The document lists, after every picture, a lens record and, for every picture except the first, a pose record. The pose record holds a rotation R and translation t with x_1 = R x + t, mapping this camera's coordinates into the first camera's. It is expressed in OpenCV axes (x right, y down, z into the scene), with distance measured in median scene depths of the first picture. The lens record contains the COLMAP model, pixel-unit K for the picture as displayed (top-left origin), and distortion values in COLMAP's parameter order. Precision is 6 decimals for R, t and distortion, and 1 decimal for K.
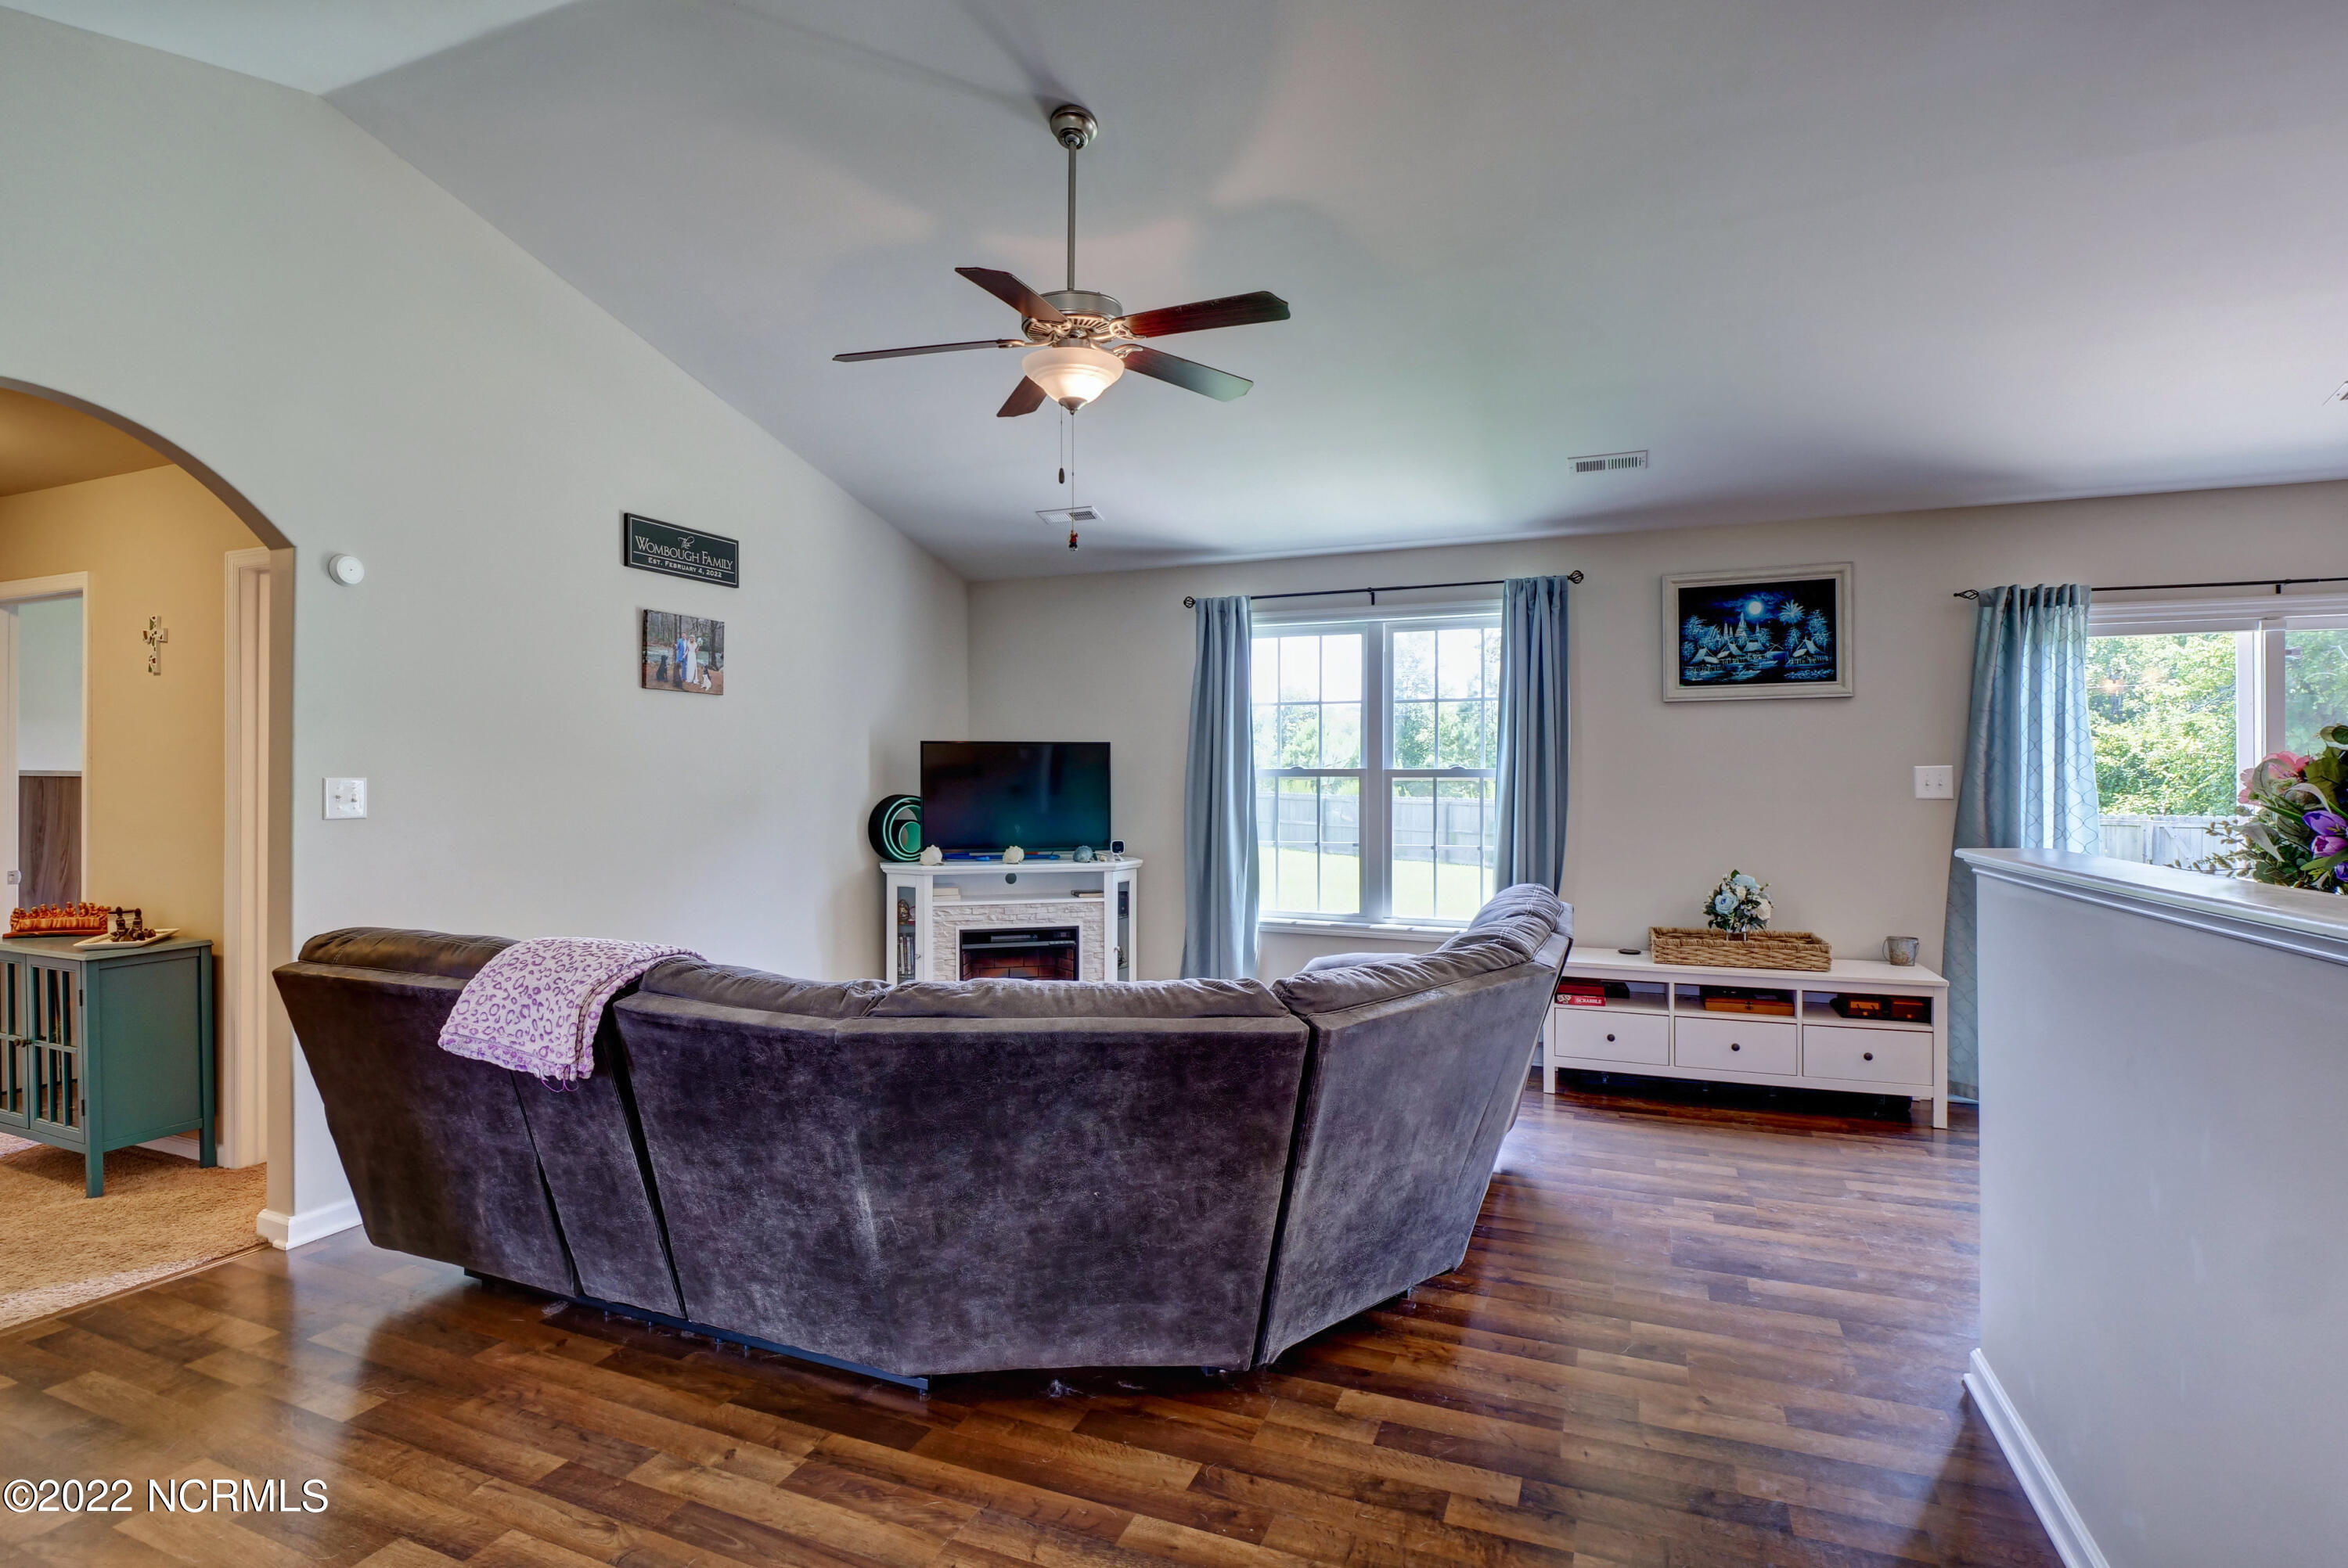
lens RADIAL K [[1137.7, 0, 1165.6], [0, 1137.7, 772.5], [0, 0, 1]] dist [-0.006467, -0.004478]
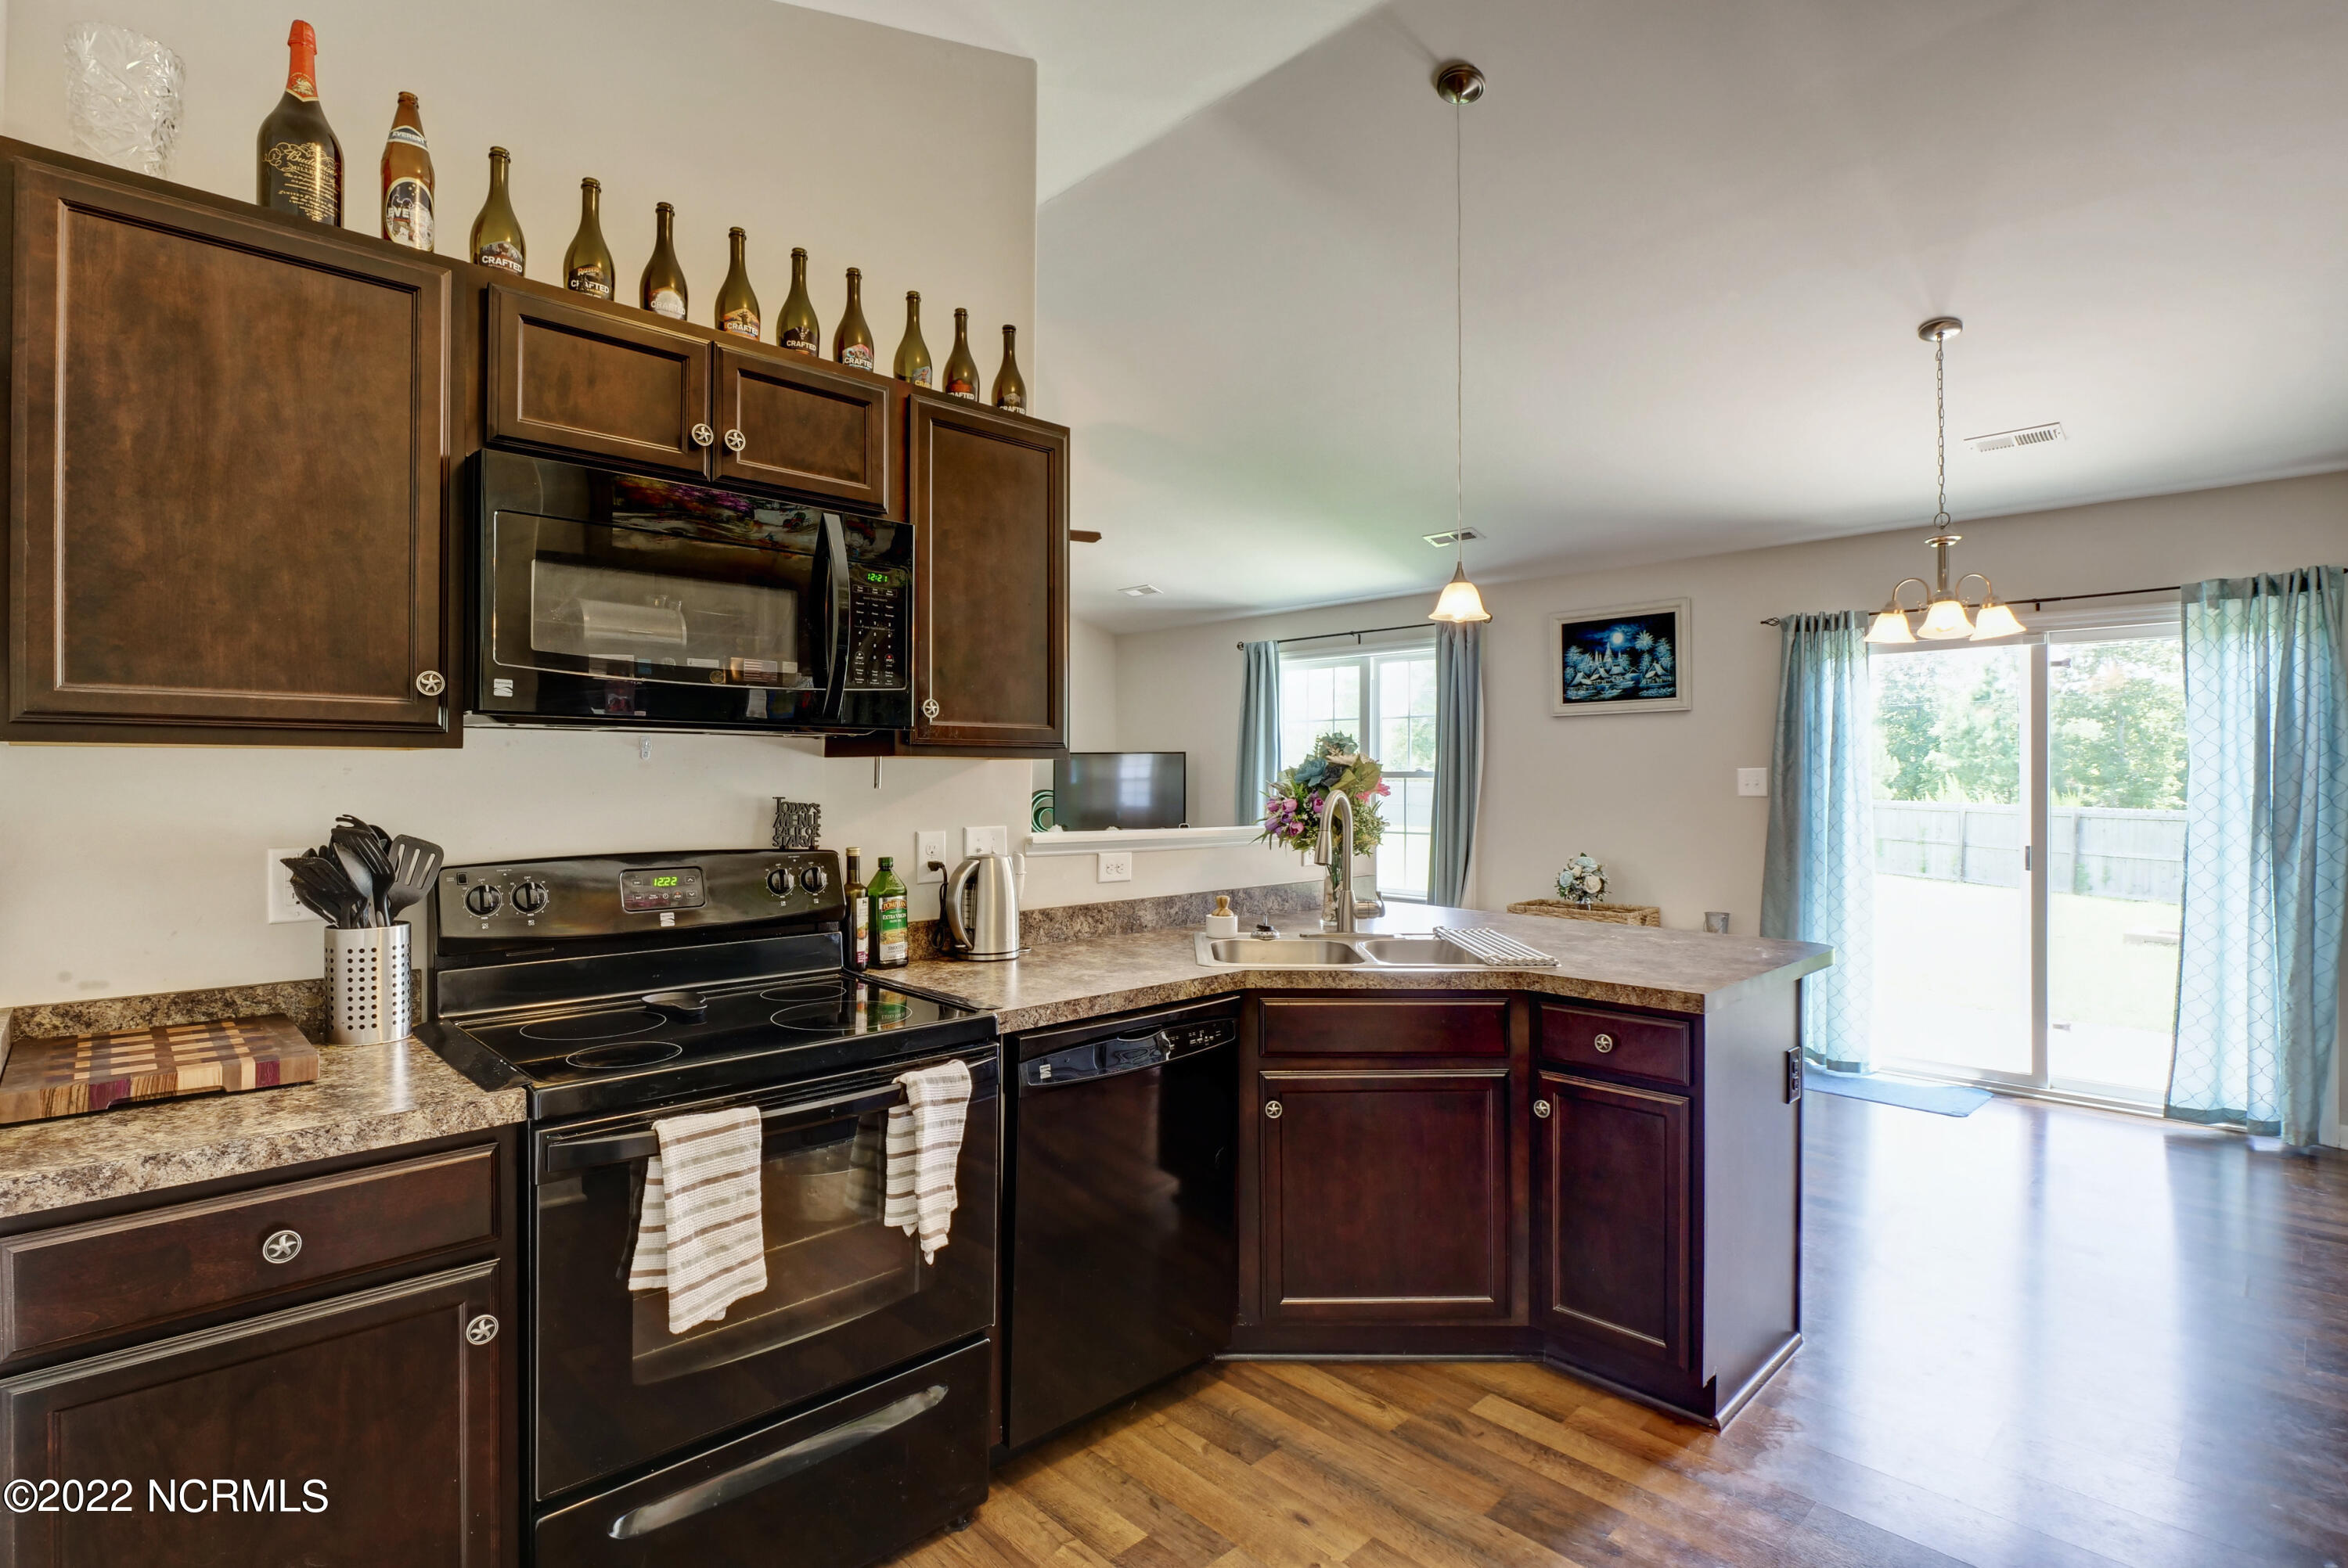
lens RADIAL K [[1137.7, 0, 1173.6], [0, 1137.7, 779.7], [0, 0, 1]] dist [-0.006467, -0.004478]
pose [[0.919897, 0.000395, -0.392159, 0.576874], [0.001969, 0.999982, 0.005628, -0.001888], [0.392155, -0.005950, 0.919880, -0.310325]]
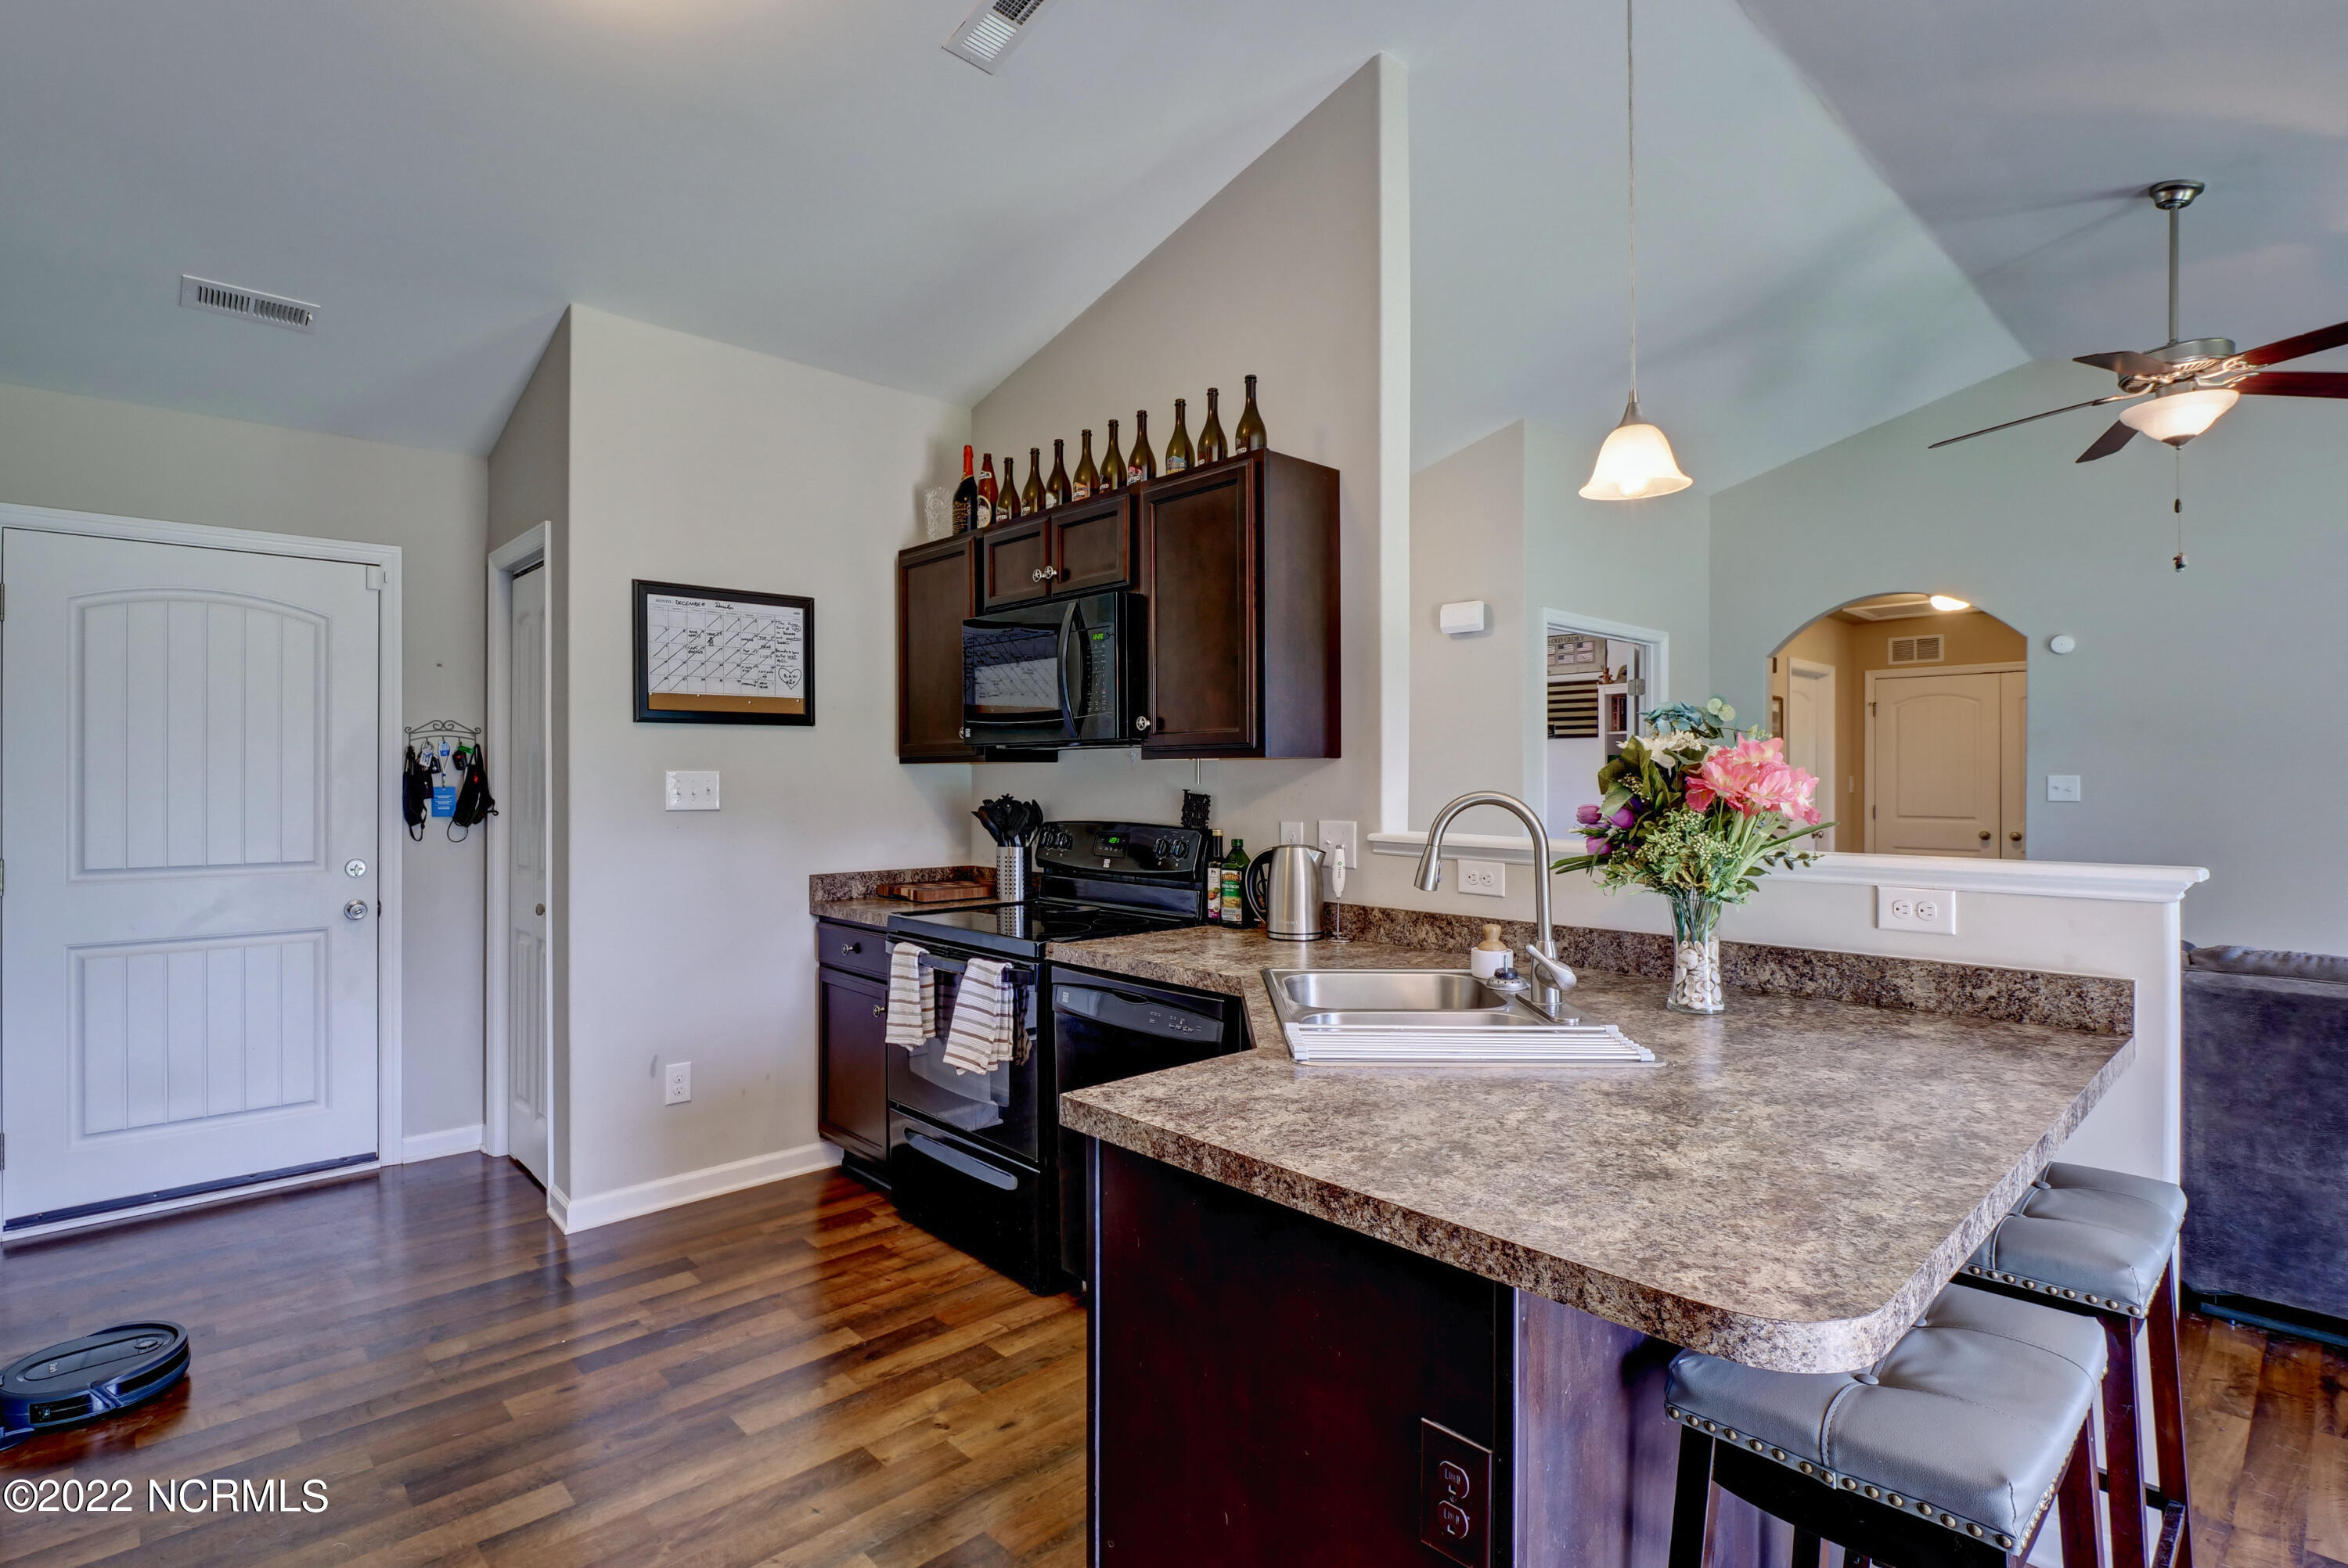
lens RADIAL K [[1137.7, 0, 1183.3], [0, 1137.7, 783.2], [0, 0, 1]] dist [-0.006467, -0.004478]
pose [[-0.400085, 0.006431, -0.916456, 0.861623], [0.007898, 0.999962, 0.003569, 0.001493], [0.916444, -0.005811, -0.400121, 0.350689]]
